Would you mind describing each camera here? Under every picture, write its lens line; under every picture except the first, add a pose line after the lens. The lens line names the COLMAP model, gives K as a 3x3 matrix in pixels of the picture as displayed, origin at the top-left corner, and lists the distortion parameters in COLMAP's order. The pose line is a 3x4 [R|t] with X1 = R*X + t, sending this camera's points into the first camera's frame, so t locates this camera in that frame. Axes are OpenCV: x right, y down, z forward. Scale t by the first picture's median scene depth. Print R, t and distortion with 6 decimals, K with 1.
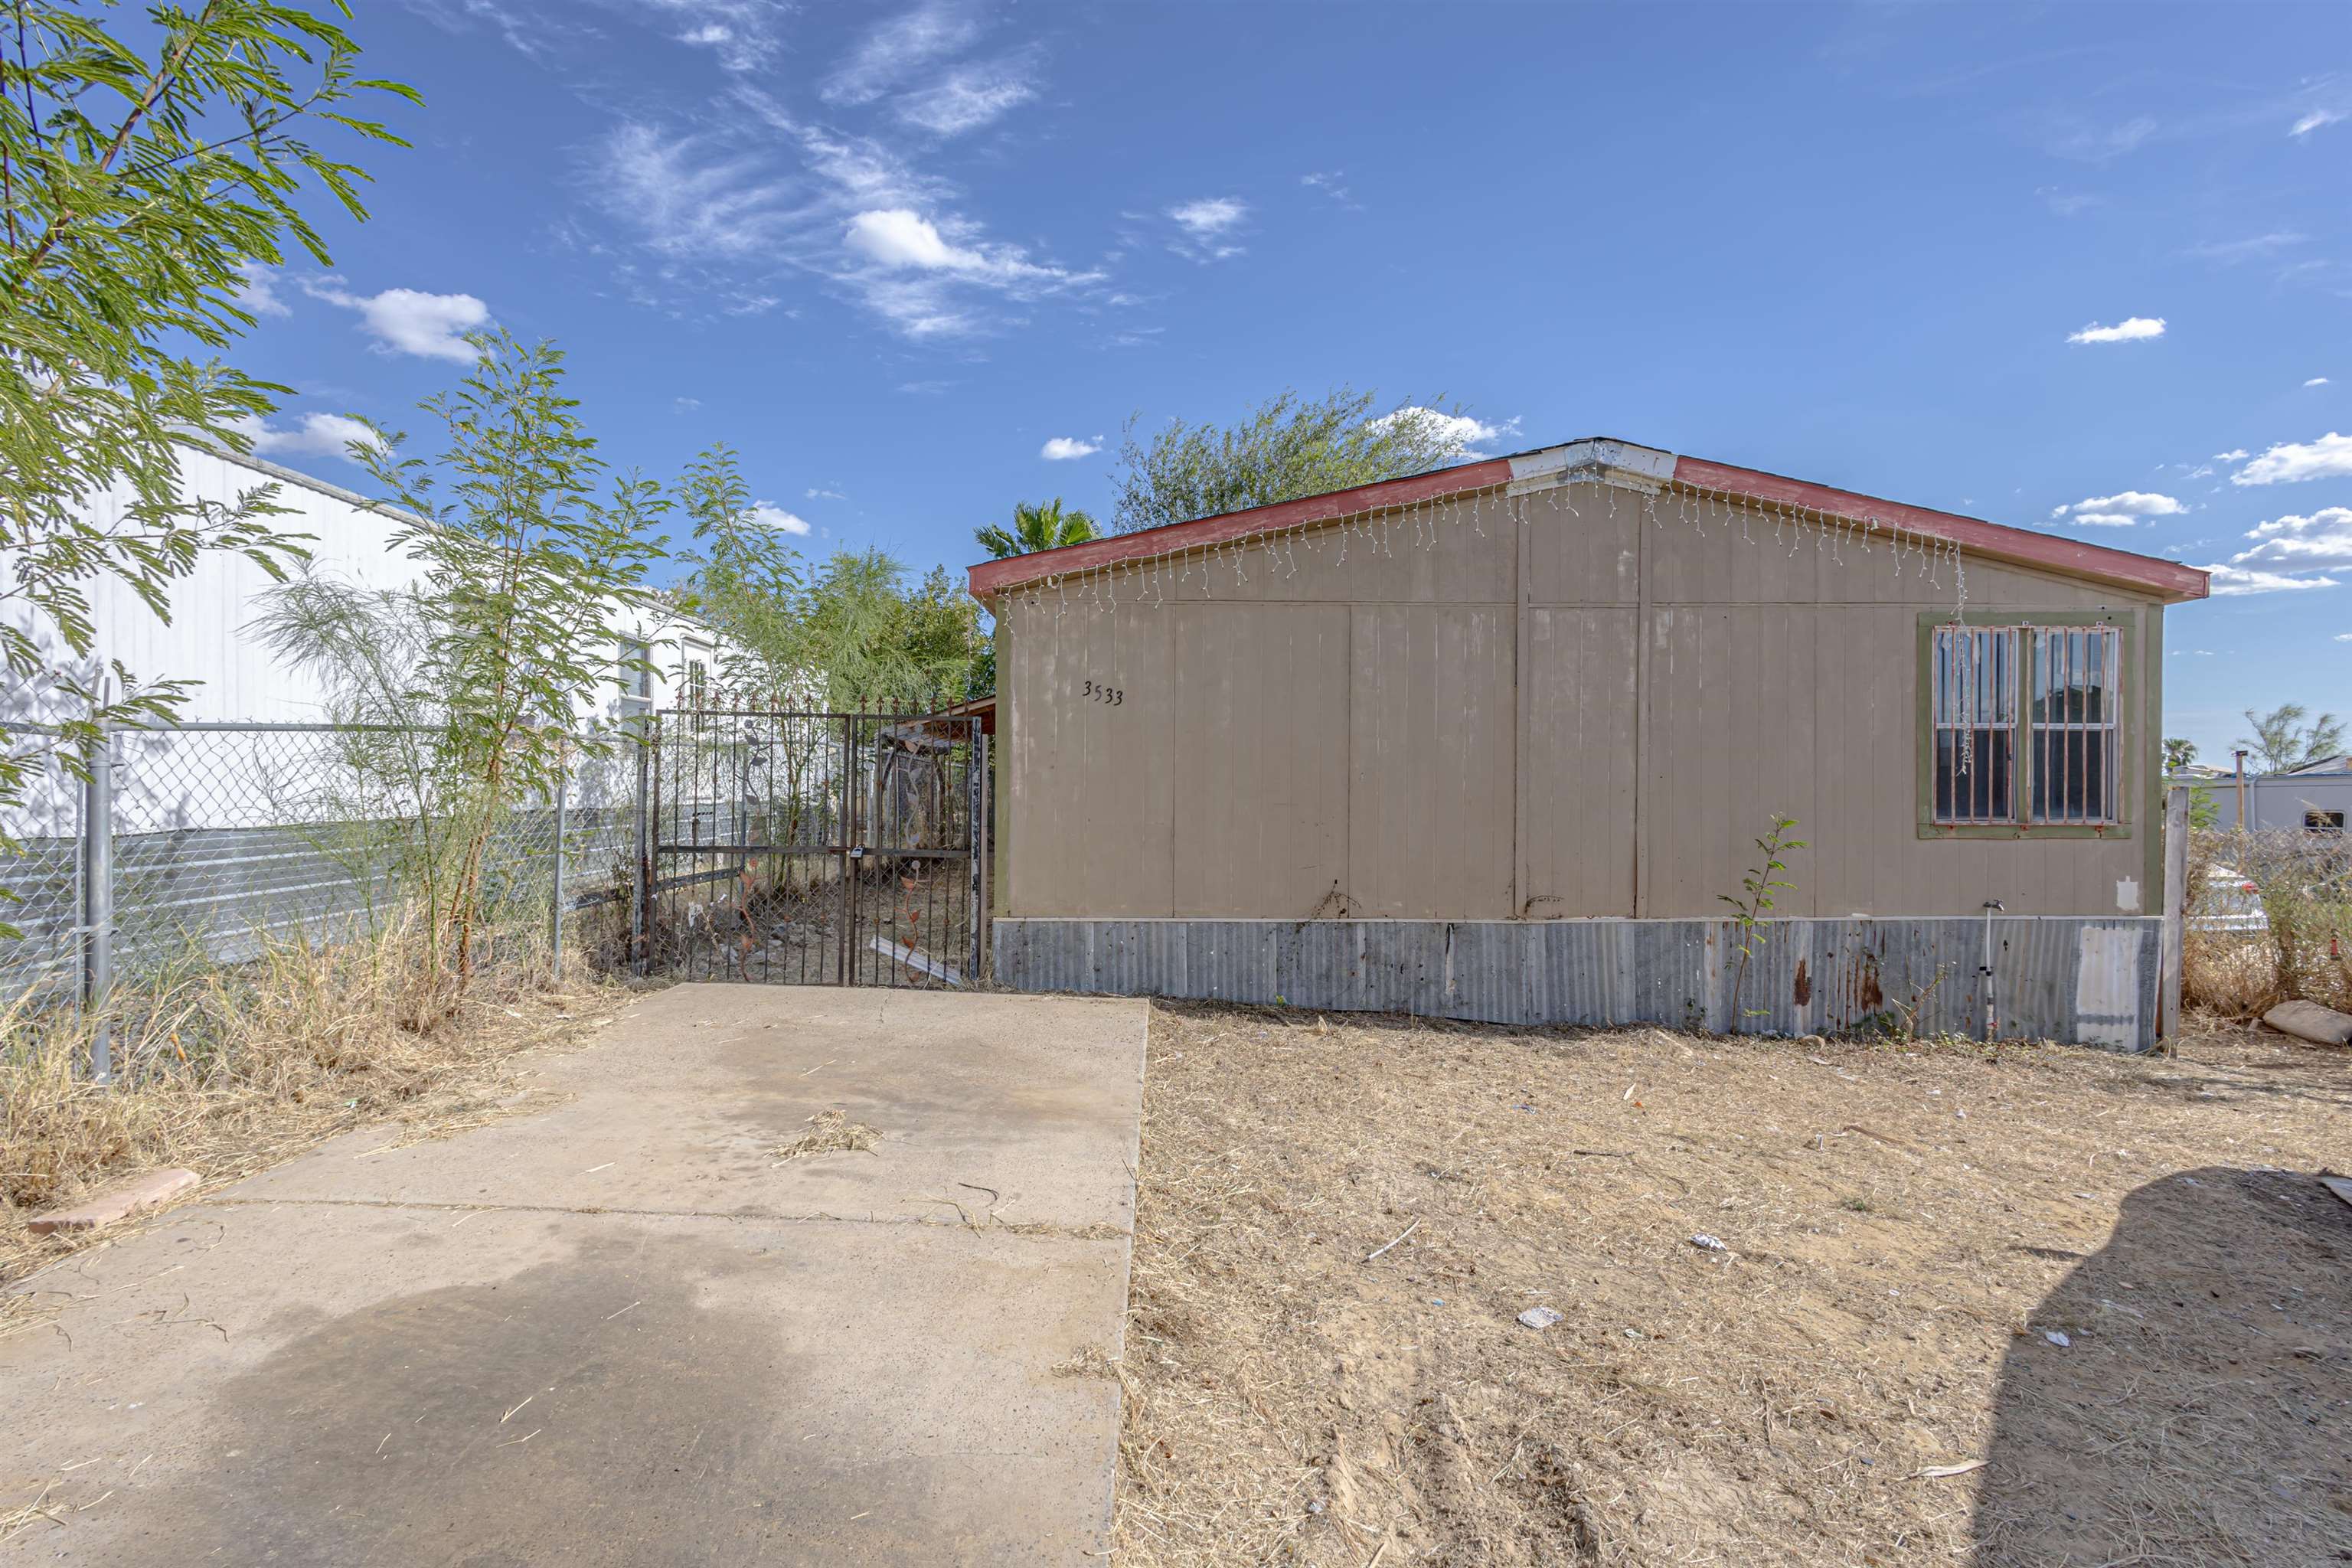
lens RADIAL K [[1117.6, 0, 1176.0], [0, 1117.6, 784.0], [0, 0, 1]] dist [0.003921, 0.000548]
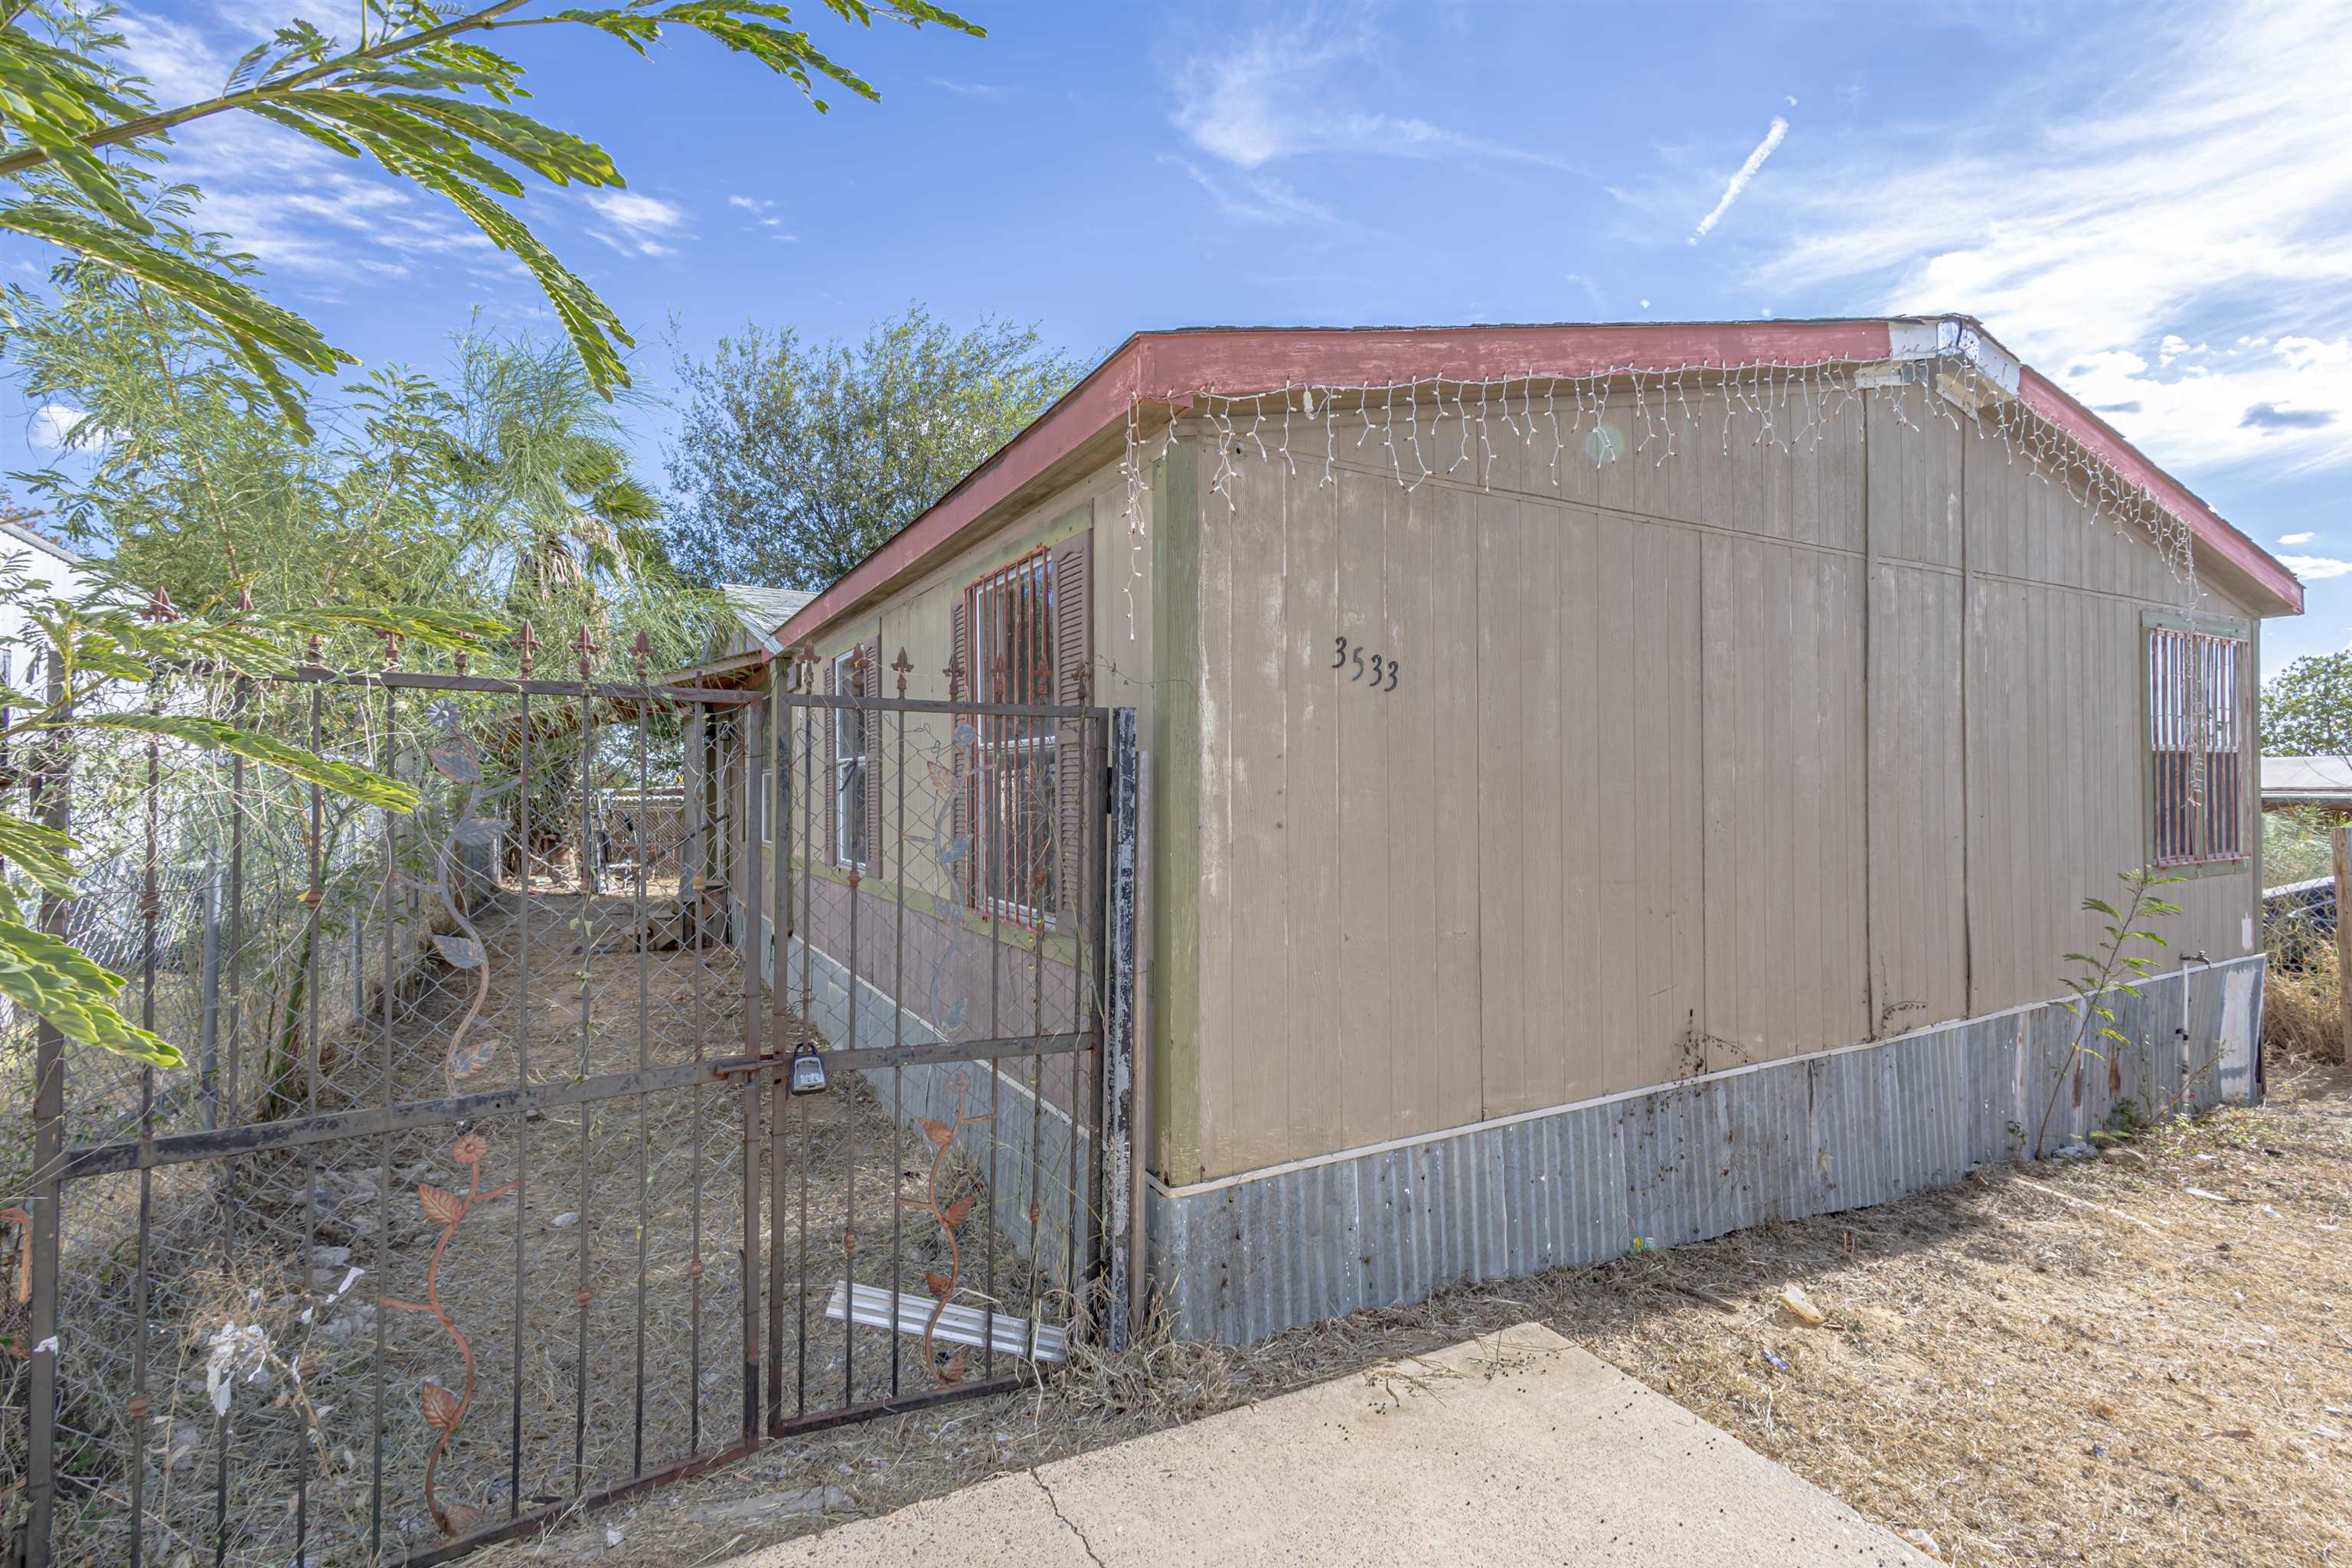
lens RADIAL K [[1117.6, 0, 1176.0], [0, 1117.6, 784.0], [0, 0, 1]] dist [0.003921, 0.000548]
pose [[0.870507, -0.008578, 0.492081, -0.365812], [0.013927, 0.999877, -0.007208, -0.028982], [-0.491959, 0.013128, 0.870520, 0.631843]]
